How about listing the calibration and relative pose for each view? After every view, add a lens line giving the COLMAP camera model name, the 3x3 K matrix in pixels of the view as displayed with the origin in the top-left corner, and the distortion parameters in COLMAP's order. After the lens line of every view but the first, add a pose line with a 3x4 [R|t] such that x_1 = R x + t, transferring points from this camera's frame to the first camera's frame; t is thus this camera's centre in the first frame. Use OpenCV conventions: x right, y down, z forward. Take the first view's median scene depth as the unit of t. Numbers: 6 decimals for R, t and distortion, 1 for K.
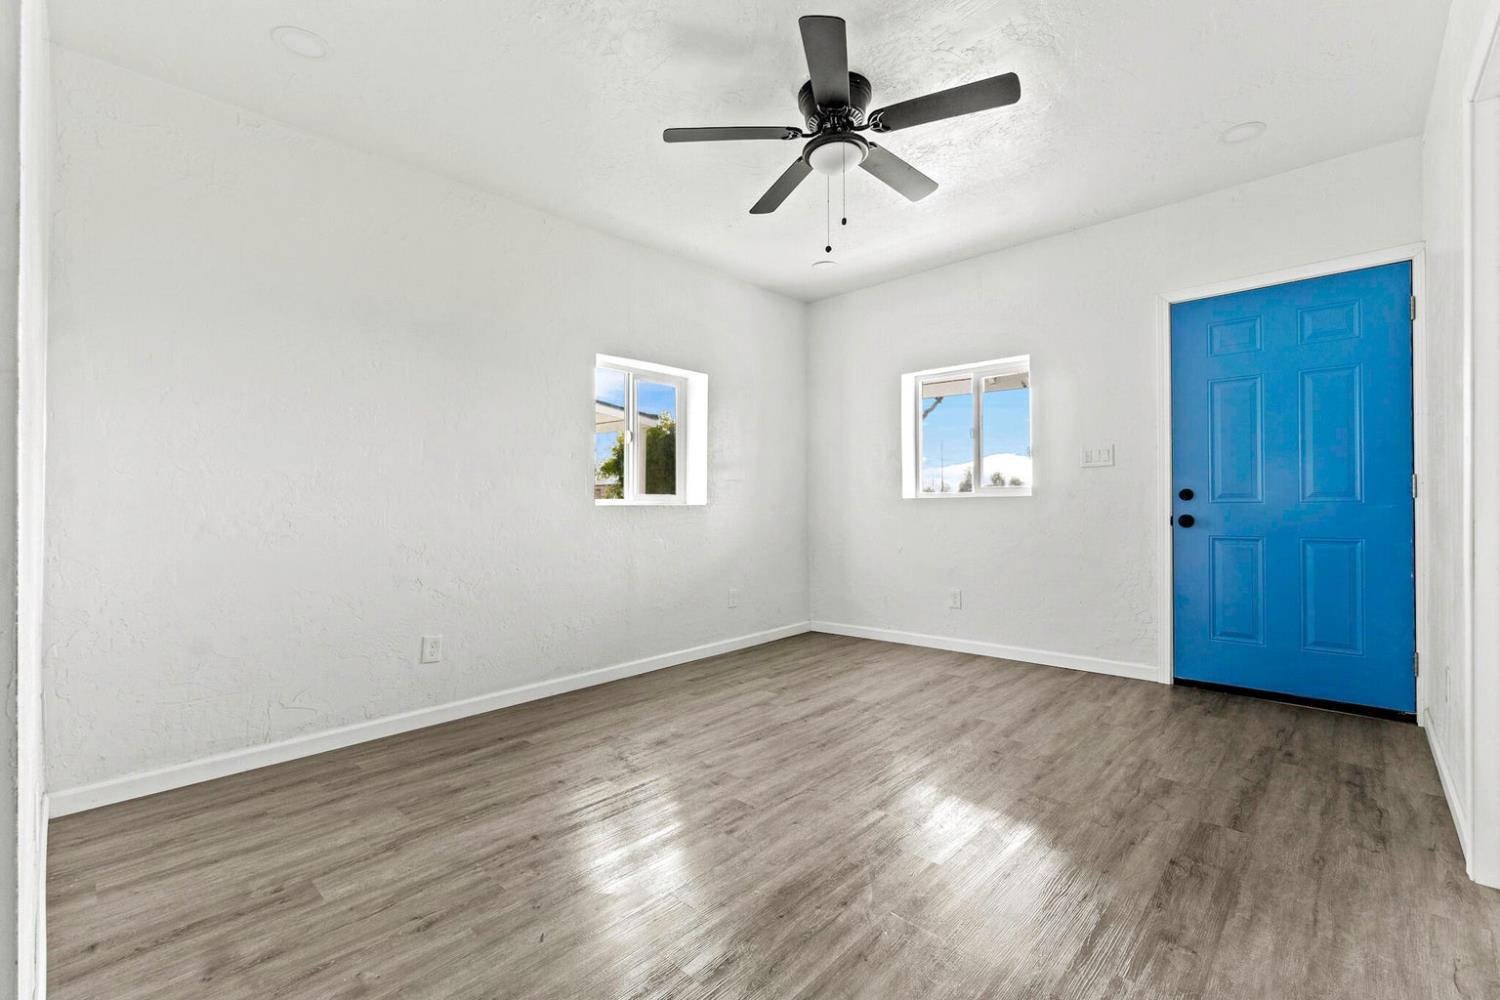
lens RADIAL K [[657.0, 0, 752.8], [0, 657.0, 498.5], [0, 0, 1]] dist [-0.002834, 0.000523]
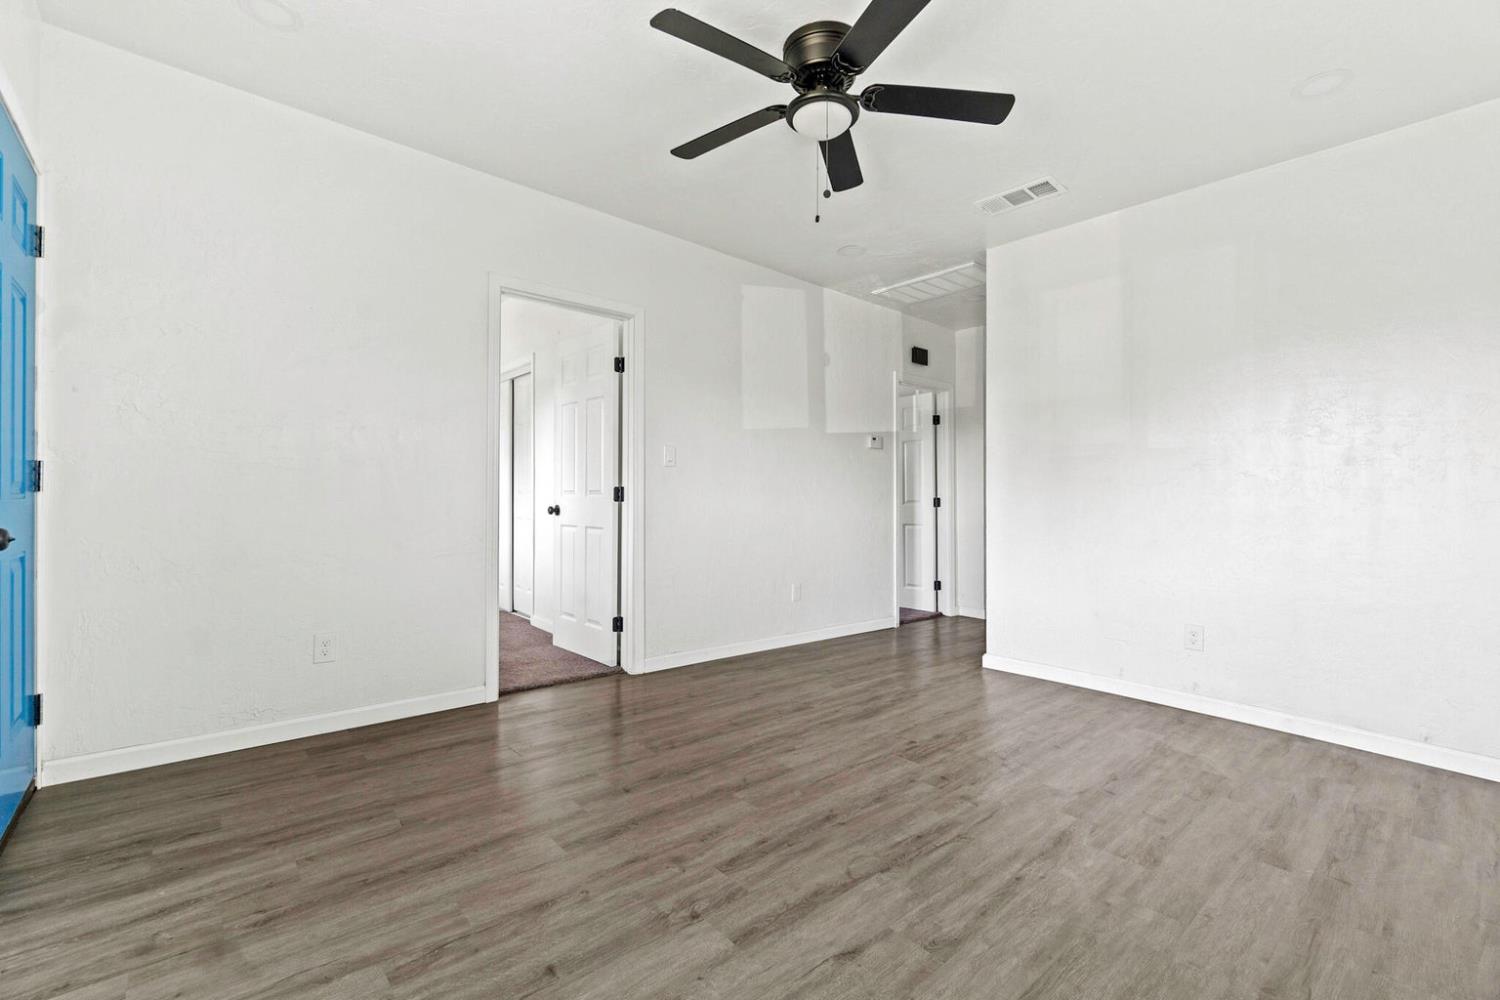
lens RADIAL K [[657.0, 0, 746.6], [0, 657.0, 495.4], [0, 0, 1]] dist [-0.002834, 0.000523]
pose [[-0.994508, -0.005021, 0.104544, 0.123414], [-0.006236, 0.999917, -0.011304, 0.009023], [-0.104478, -0.011894, -0.994456, 1.766565]]
